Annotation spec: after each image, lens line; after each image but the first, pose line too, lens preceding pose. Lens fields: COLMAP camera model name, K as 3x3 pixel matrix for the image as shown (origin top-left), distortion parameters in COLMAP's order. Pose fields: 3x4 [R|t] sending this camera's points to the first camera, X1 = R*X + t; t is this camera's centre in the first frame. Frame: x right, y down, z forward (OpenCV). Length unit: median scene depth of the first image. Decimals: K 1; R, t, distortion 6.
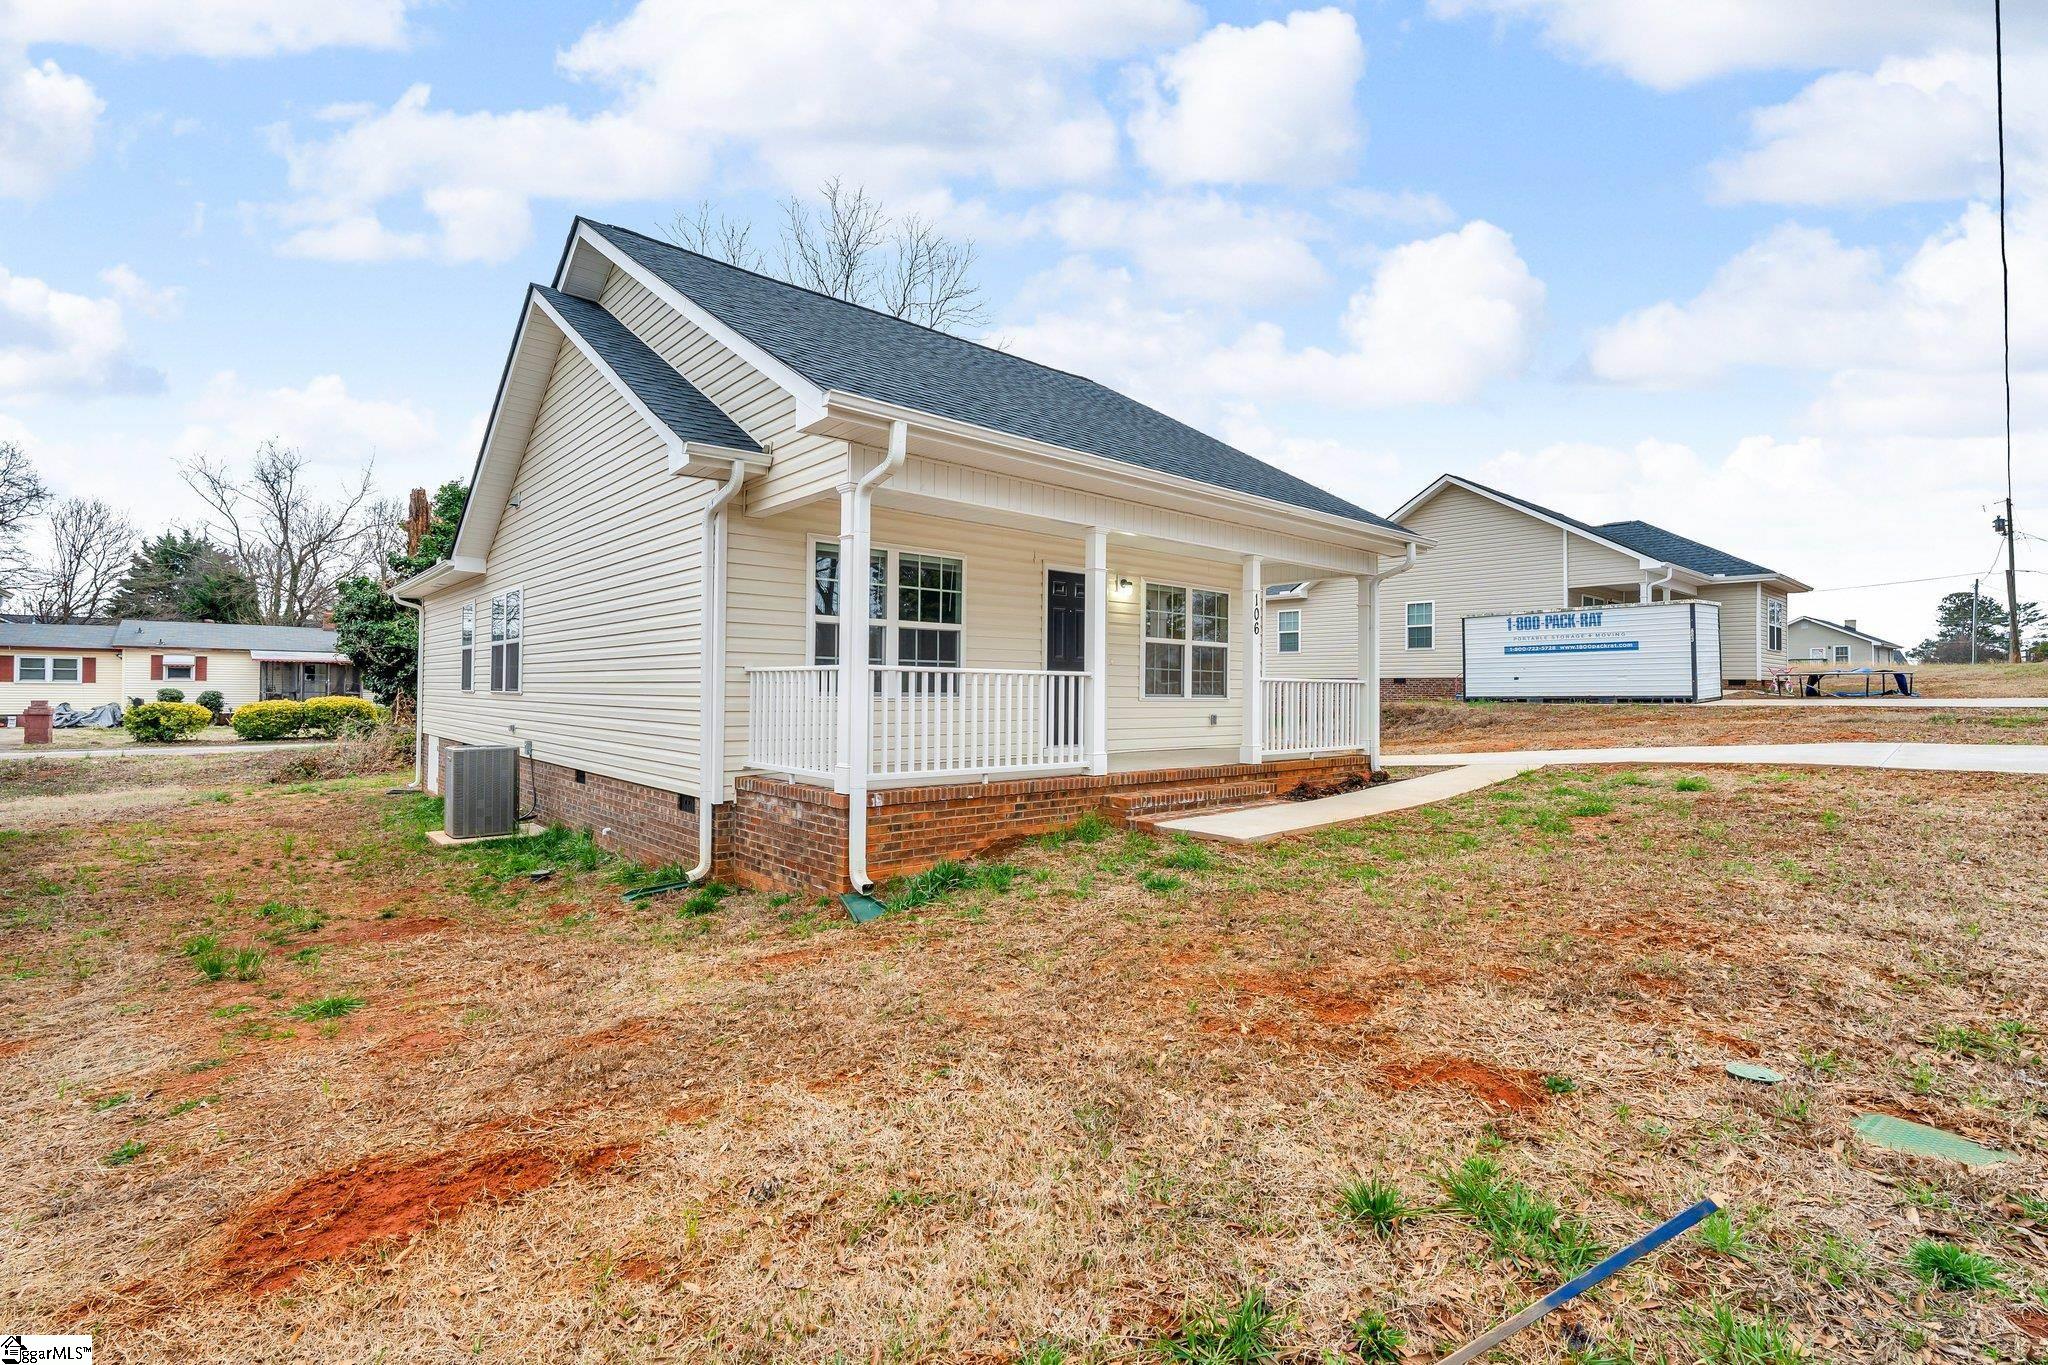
lens RADIAL K [[907.1, 0, 1024.0], [0, 907.1, 682.5], [0, 0, 1]] dist [-0.000498, 0.000005]
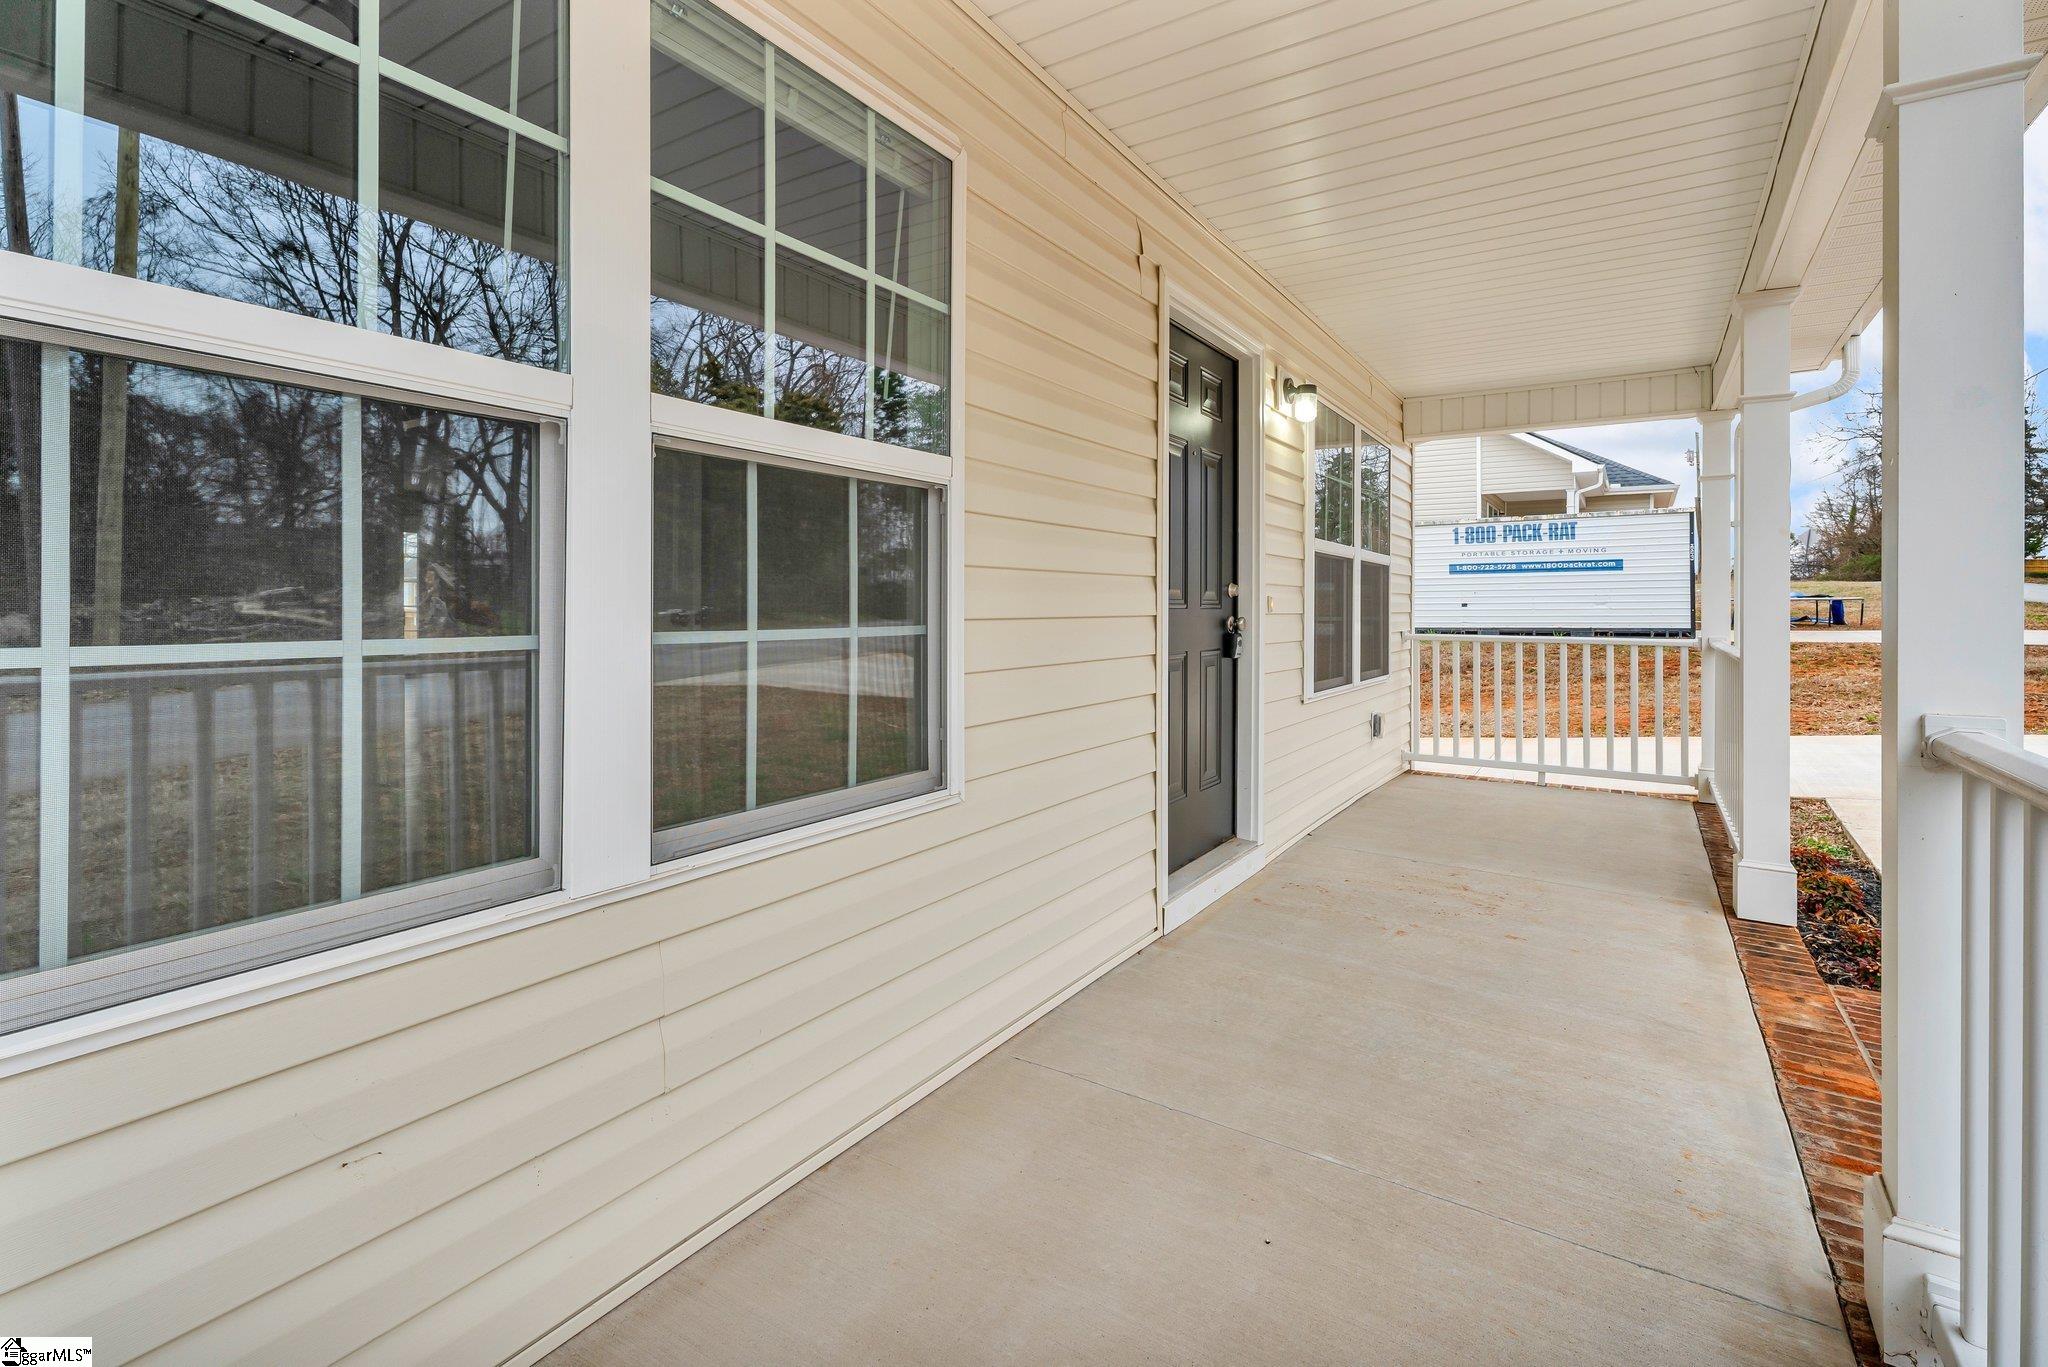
lens RADIAL K [[953.4, 0, 1021.8], [0, 953.4, 601.4], [0, 0, 1]] dist [0.000531, 0.000031]
pose [[0.966451, -0.001084, 0.256848, -0.044124], [-0.000347, 0.999985, 0.005527, -0.012242], [-0.256850, -0.005430, 0.966436, 0.307905]]
